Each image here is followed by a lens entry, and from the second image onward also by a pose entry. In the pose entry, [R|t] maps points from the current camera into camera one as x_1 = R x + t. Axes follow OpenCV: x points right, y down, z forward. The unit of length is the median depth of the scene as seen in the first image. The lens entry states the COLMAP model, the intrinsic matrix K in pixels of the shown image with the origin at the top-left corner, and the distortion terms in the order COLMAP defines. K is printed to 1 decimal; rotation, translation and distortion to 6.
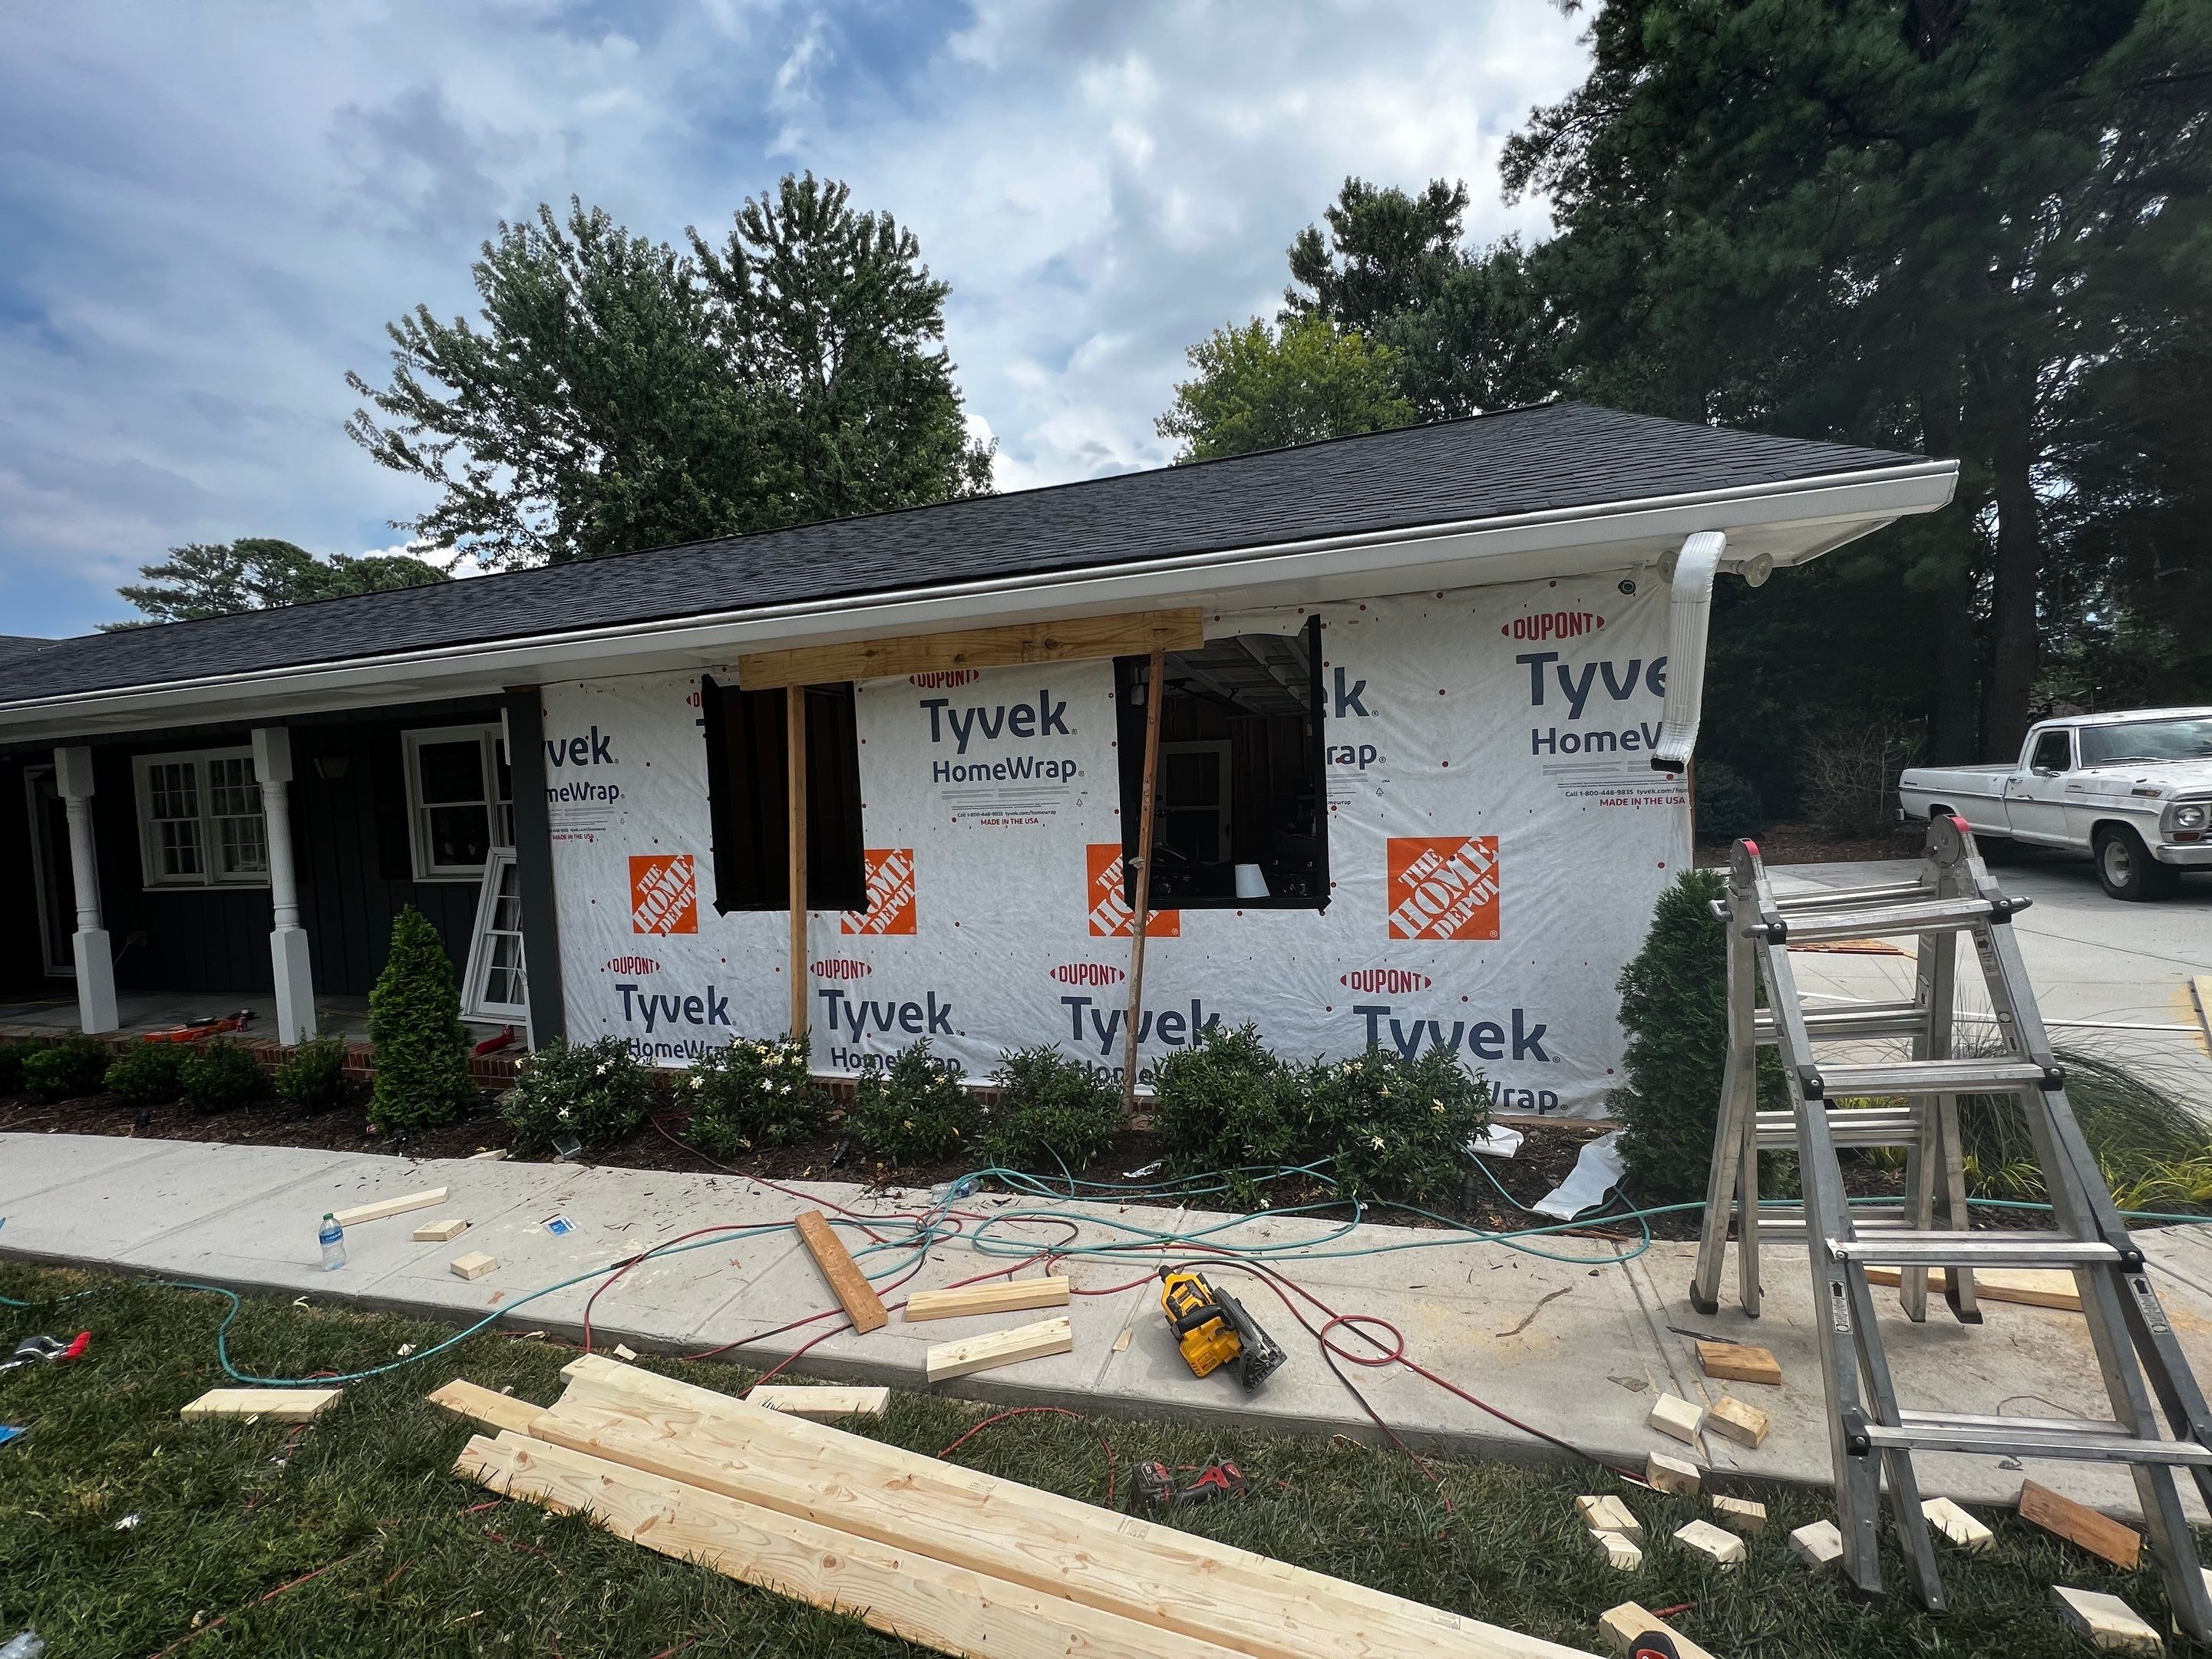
lens RADIAL K [[883.2, 0, 1115.8], [0, 883.2, 828.3], [0, 0, 1]] dist [0.000514, 0.000063]
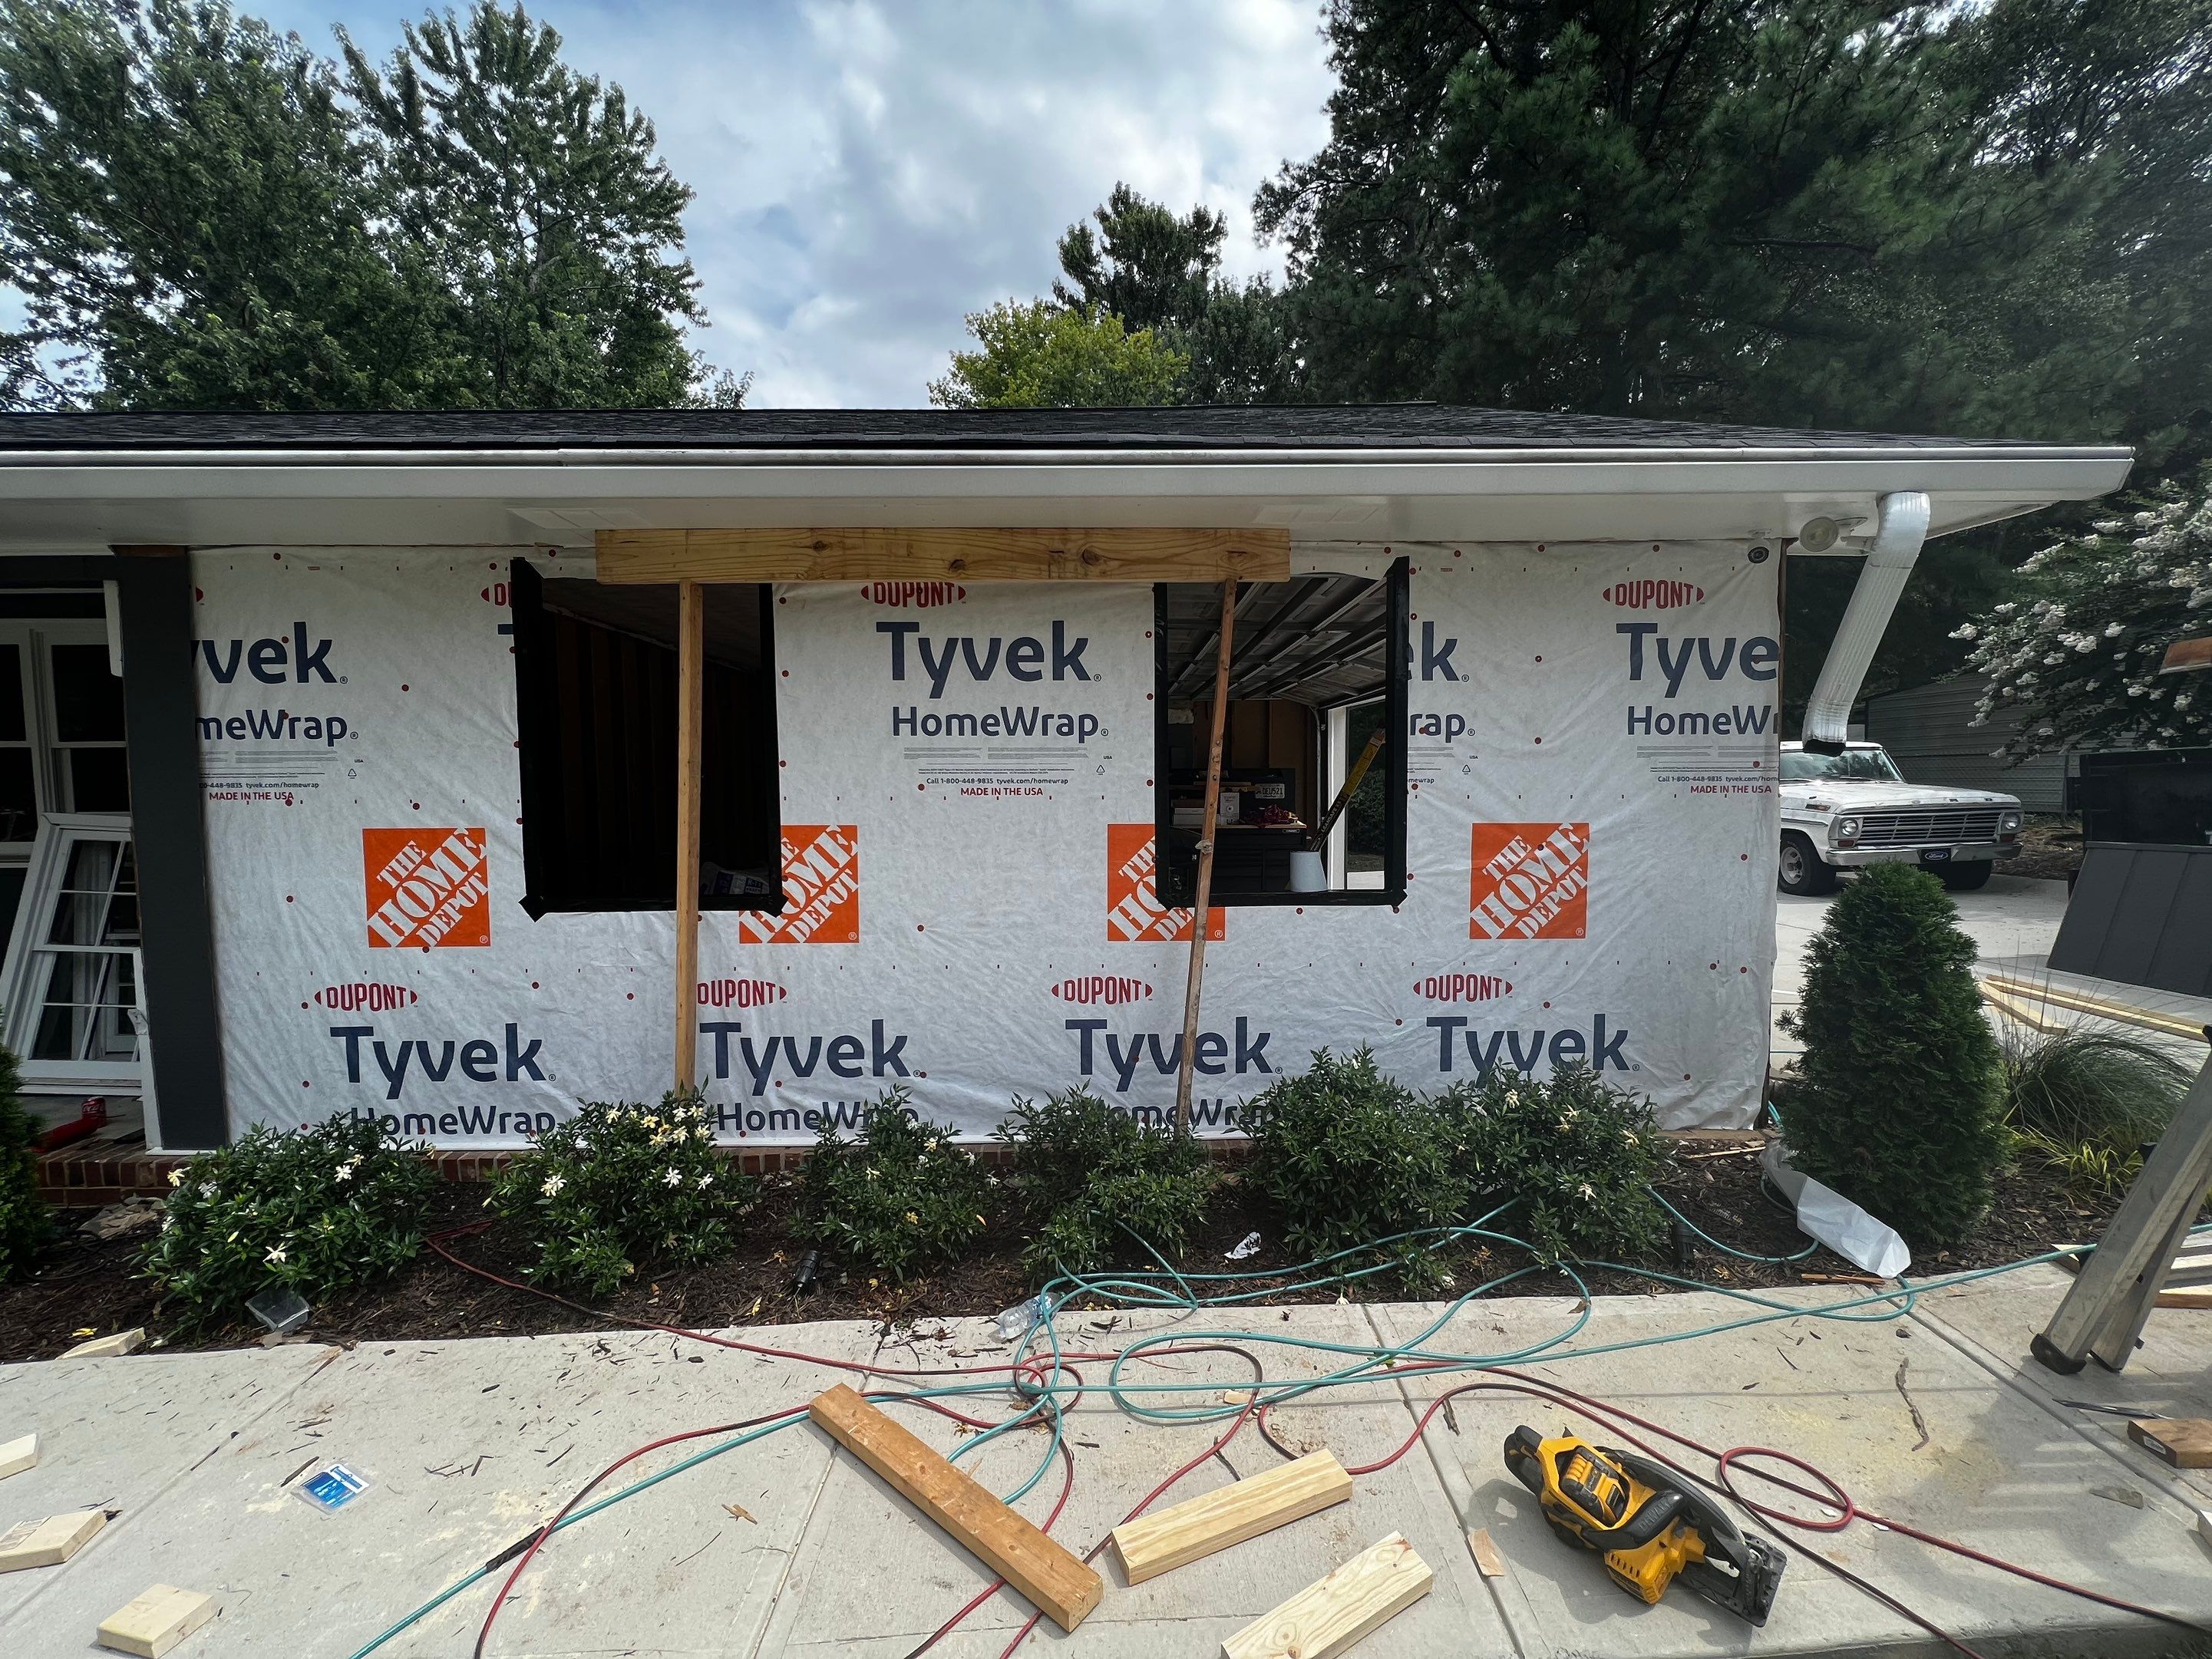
lens RADIAL K [[883.2, 0, 1115.8], [0, 883.2, 828.3], [0, 0, 1]] dist [0.000514, 0.000063]
pose [[0.951915, 0.022044, 0.305568, -0.254671], [-0.023154, 0.999732, 0.000009, 0.021305], [-0.305486, -0.007084, 0.952170, 0.245359]]
